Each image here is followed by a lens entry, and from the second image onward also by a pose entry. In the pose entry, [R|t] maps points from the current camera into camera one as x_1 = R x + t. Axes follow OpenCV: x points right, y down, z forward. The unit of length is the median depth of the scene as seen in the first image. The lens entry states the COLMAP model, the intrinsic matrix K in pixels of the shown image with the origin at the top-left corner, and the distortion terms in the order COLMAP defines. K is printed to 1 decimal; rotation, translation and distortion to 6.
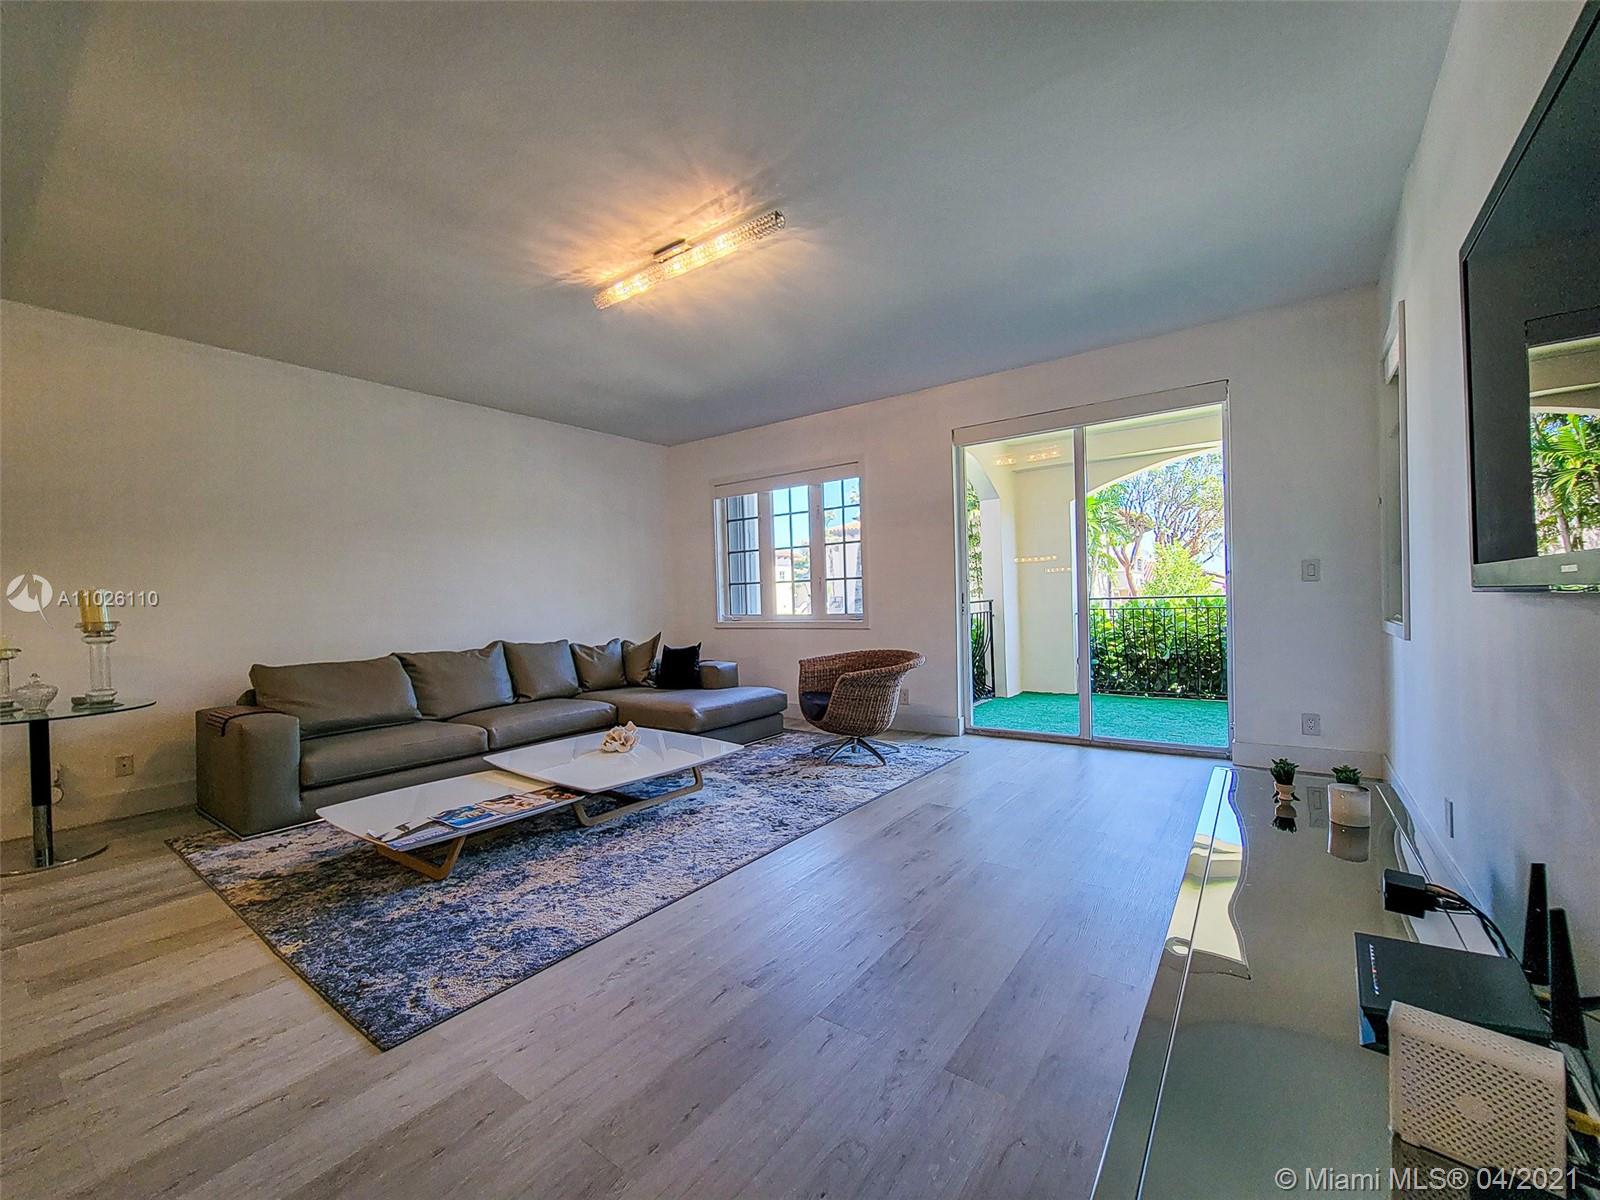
lens RADIAL K [[656.6, 0, 798.1], [0, 656.6, 607.6], [0, 0, 1]] dist [-0.004331, 0.002152]
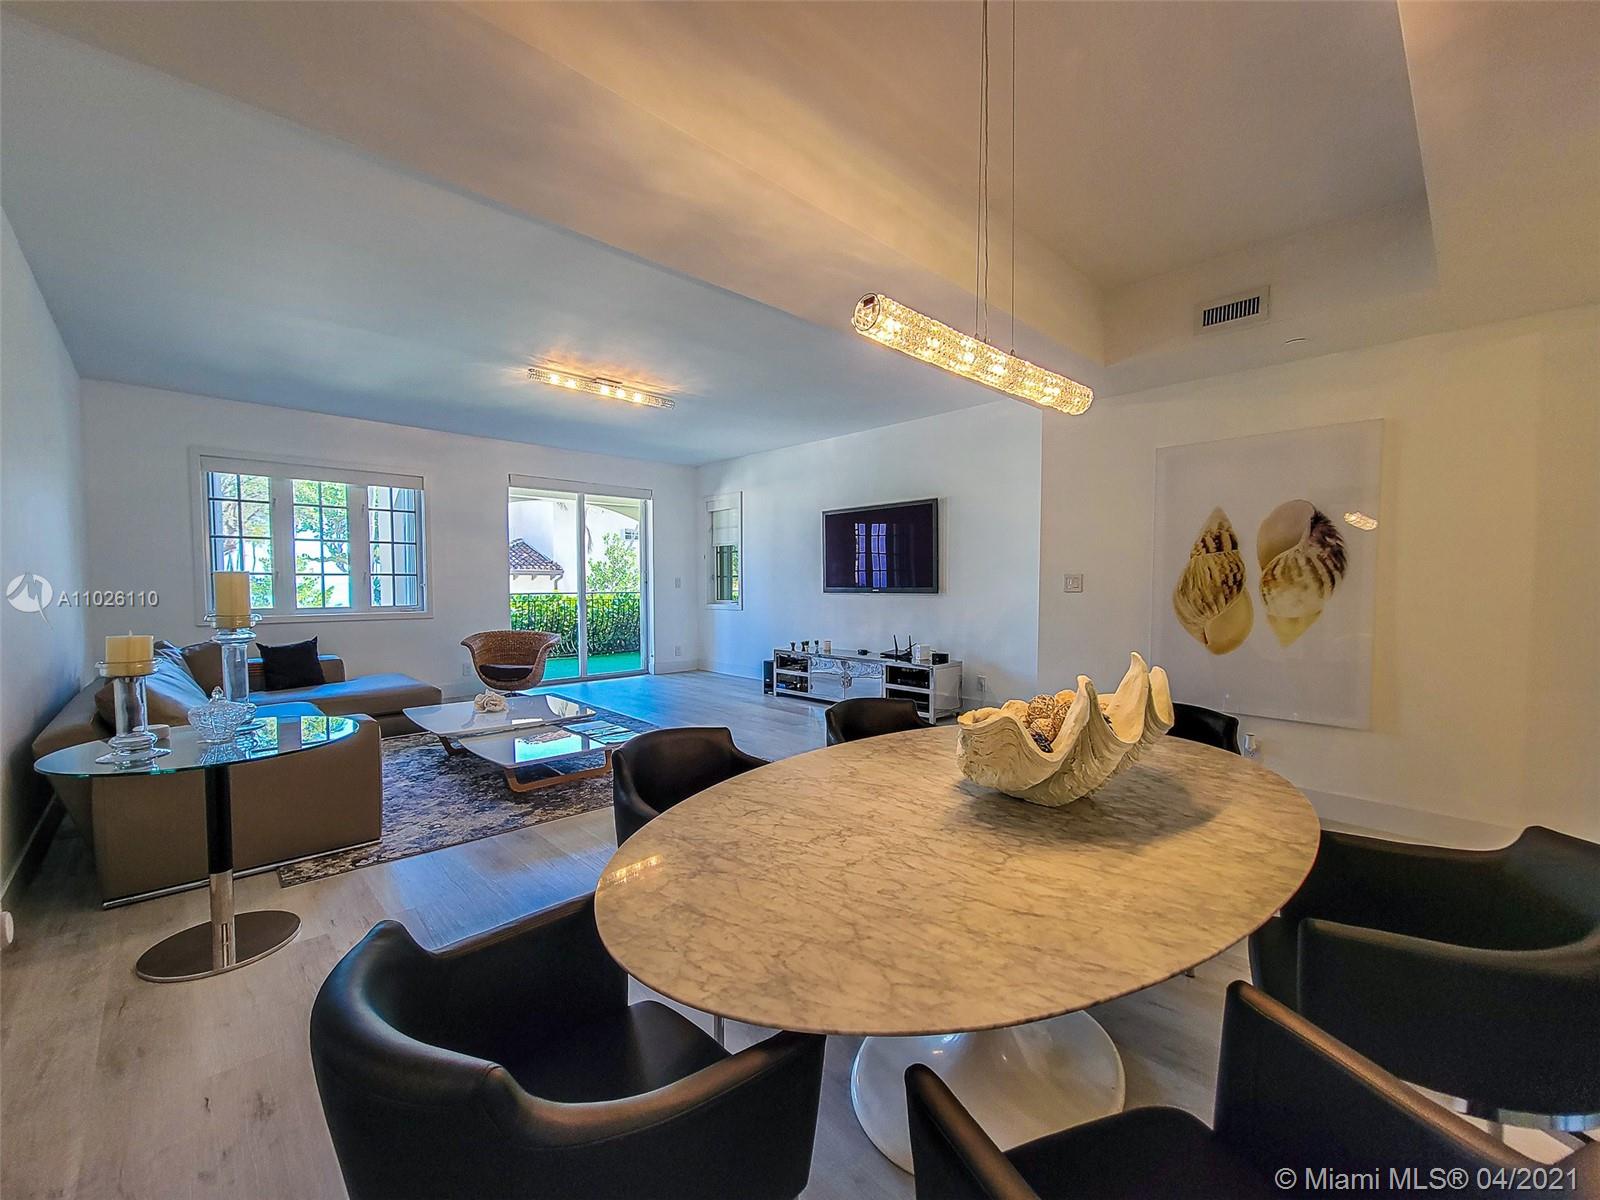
lens RADIAL K [[656.6, 0, 792.7], [0, 656.6, 609.1], [0, 0, 1]] dist [-0.004331, 0.002152]
pose [[0.186565, -0.013085, 0.982355, -1.248376], [0.010052, 0.999884, 0.011410, 0.010319], [-0.982391, 0.007746, 0.186675, 0.176941]]
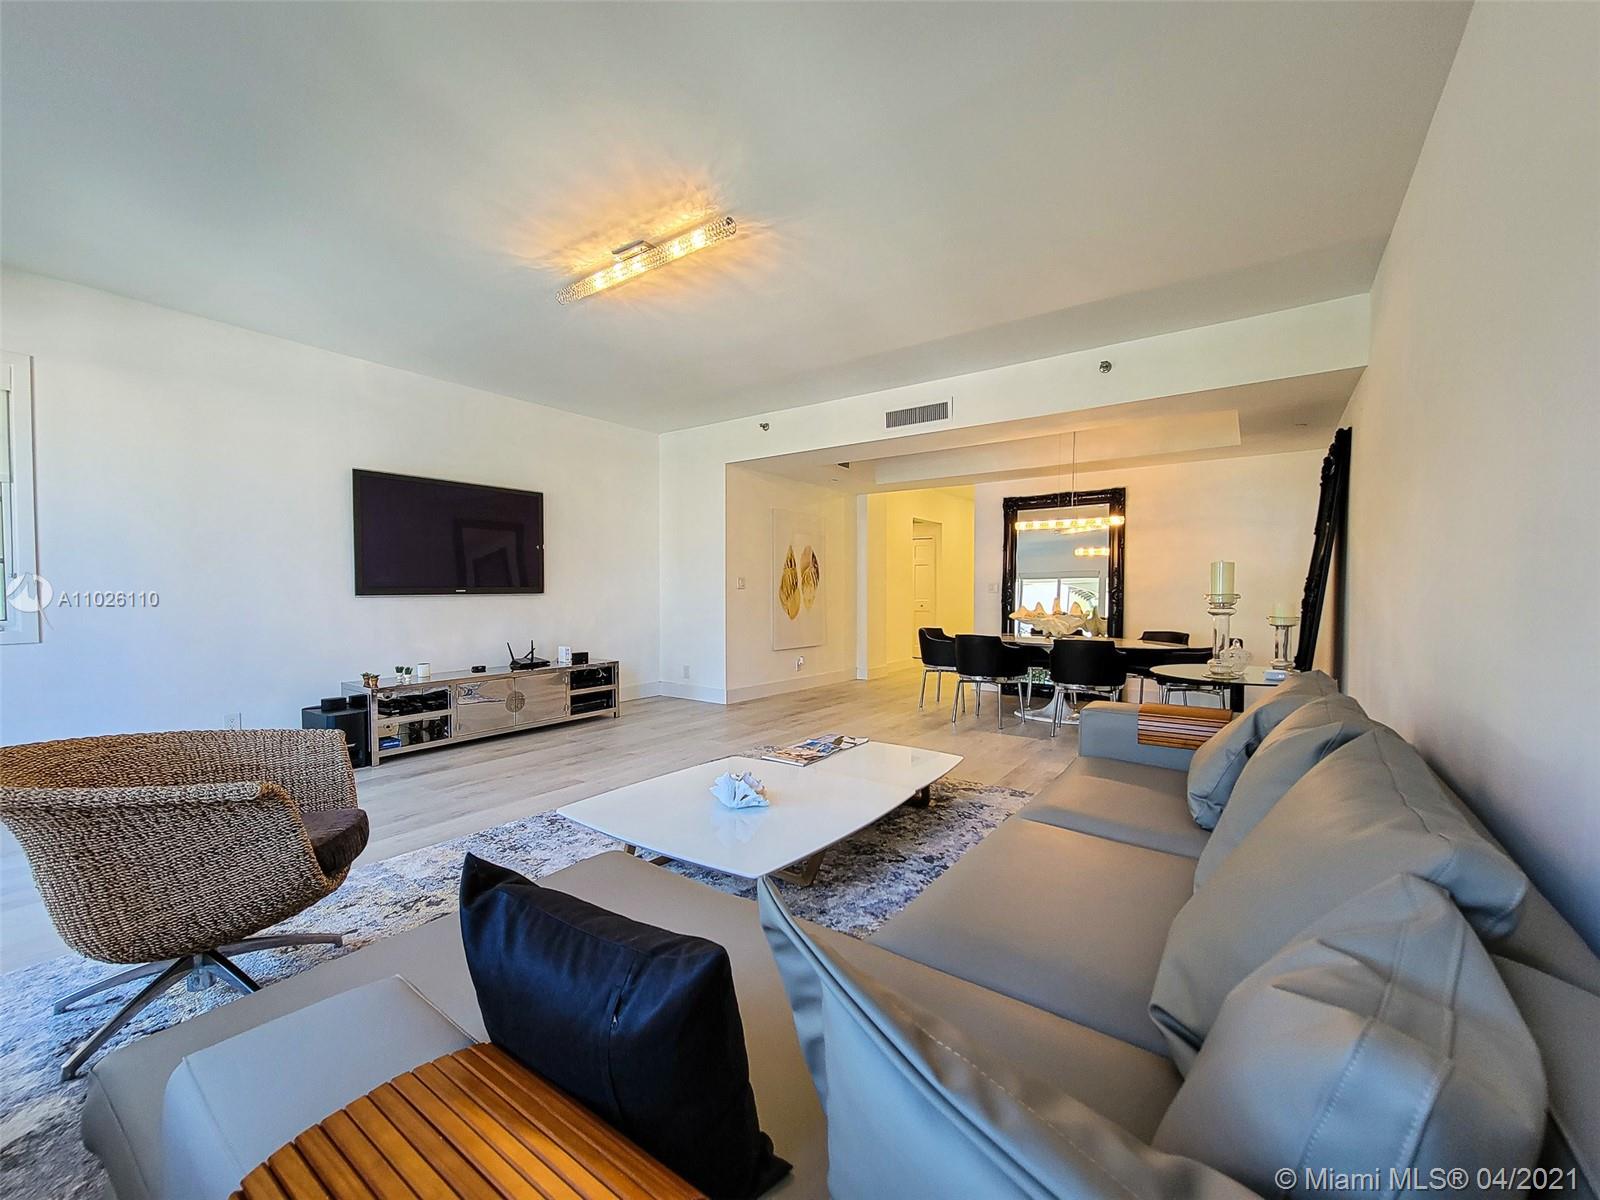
lens RADIAL K [[656.6, 0, 799.0], [0, 656.6, 611.0], [0, 0, 1]] dist [-0.004331, 0.002152]
pose [[-0.999492, 0.029449, -0.012161, -0.295074], [0.028876, 0.998573, 0.044922, -0.013356], [0.013466, 0.044548, -0.998916, 1.495519]]
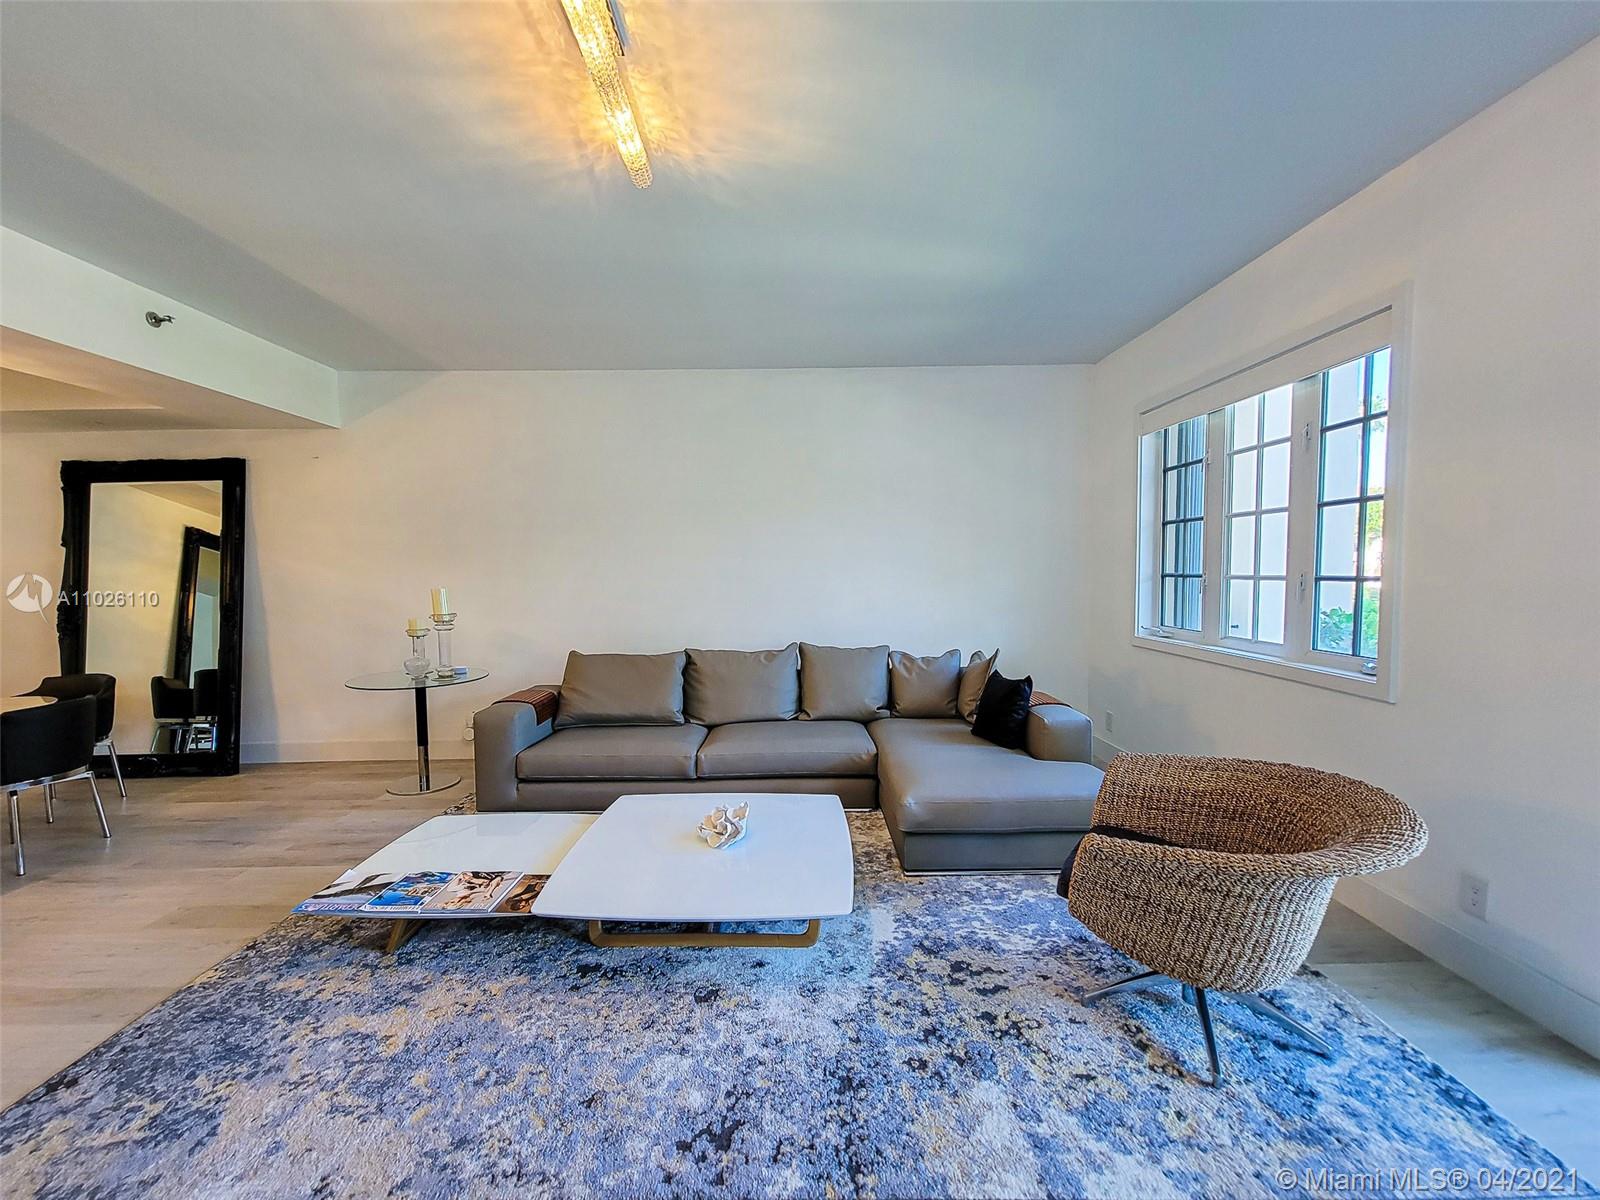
lens RADIAL K [[656.6, 0, 797.8], [0, 656.6, 607.2], [0, 0, 1]] dist [-0.004331, 0.002152]
pose [[0.602222, 0.067809, -0.795444, 0.276597], [-0.015951, 0.997209, 0.072932, -0.070885], [0.798169, -0.031233, 0.601623, 0.580531]]
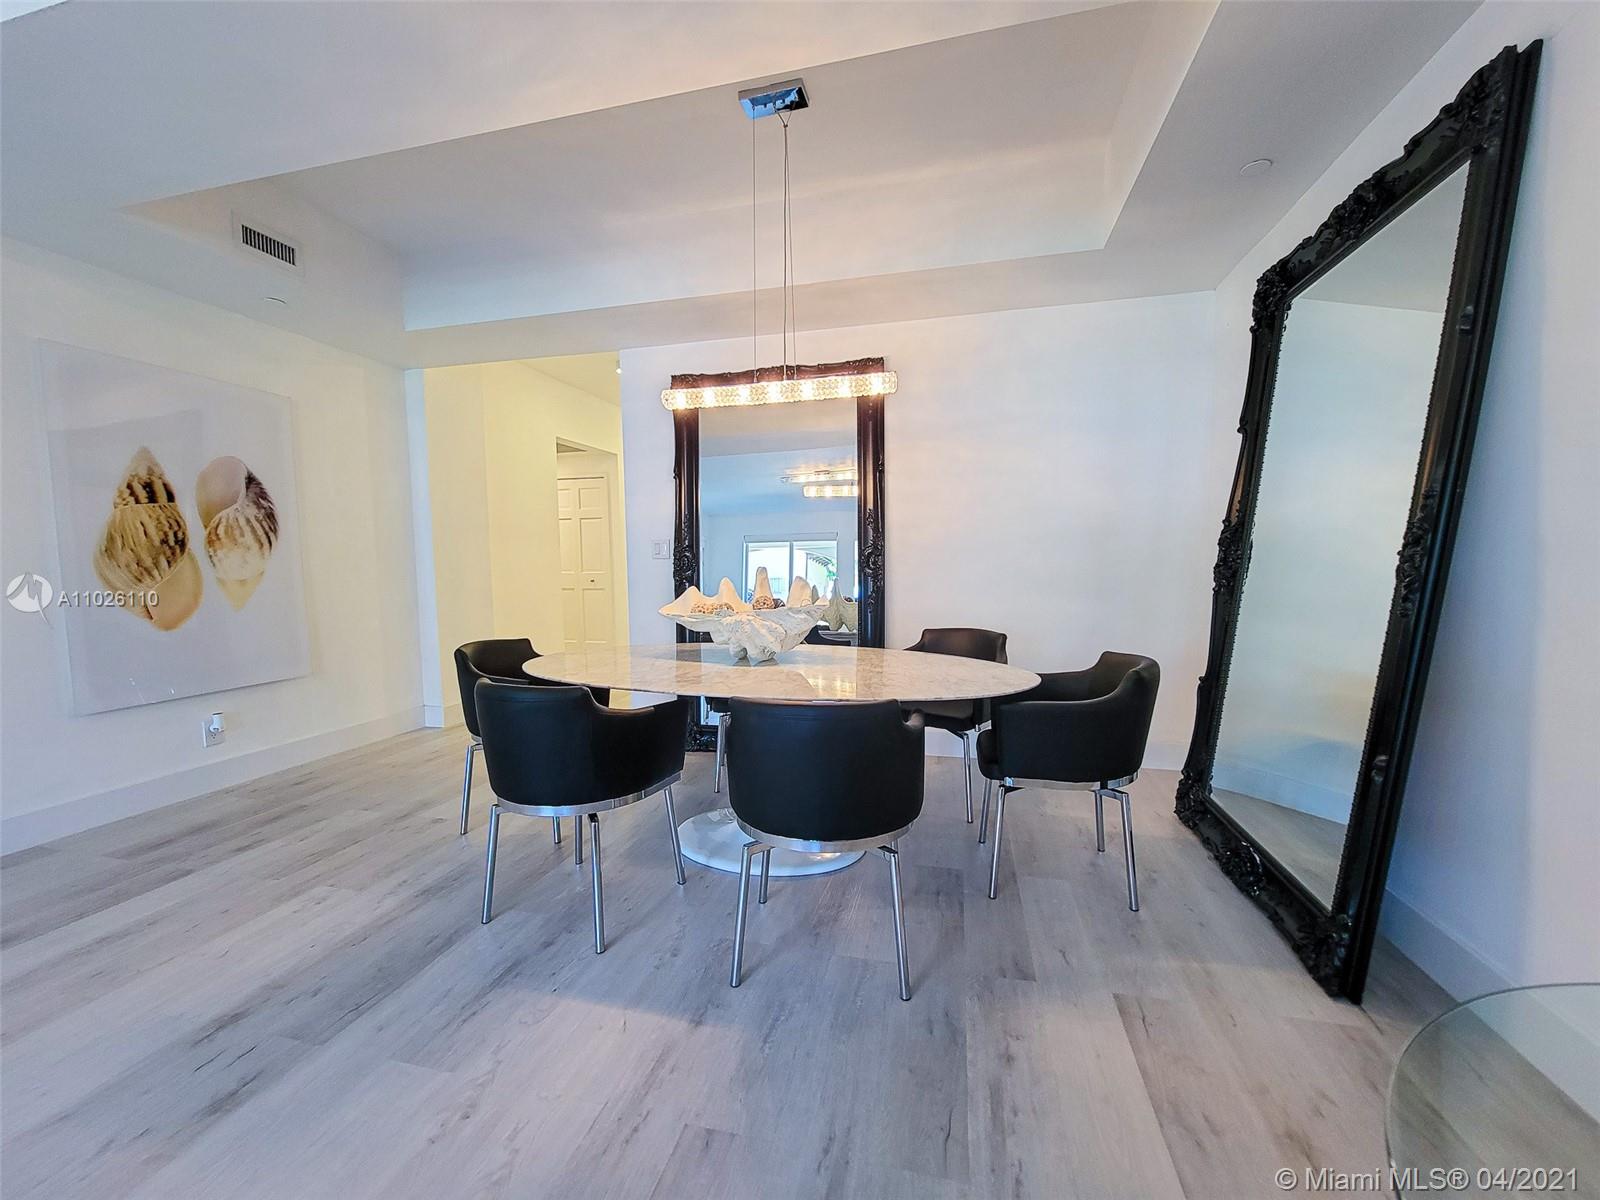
lens RADIAL K [[656.6, 0, 801.0], [0, 656.6, 604.3], [0, 0, 1]] dist [-0.004331, 0.002152]
pose [[-0.923917, 0.067527, -0.376588, -0.663152], [0.034100, 0.994918, 0.094741, 0.014475], [0.381071, 0.074691, -0.921524, 0.692338]]
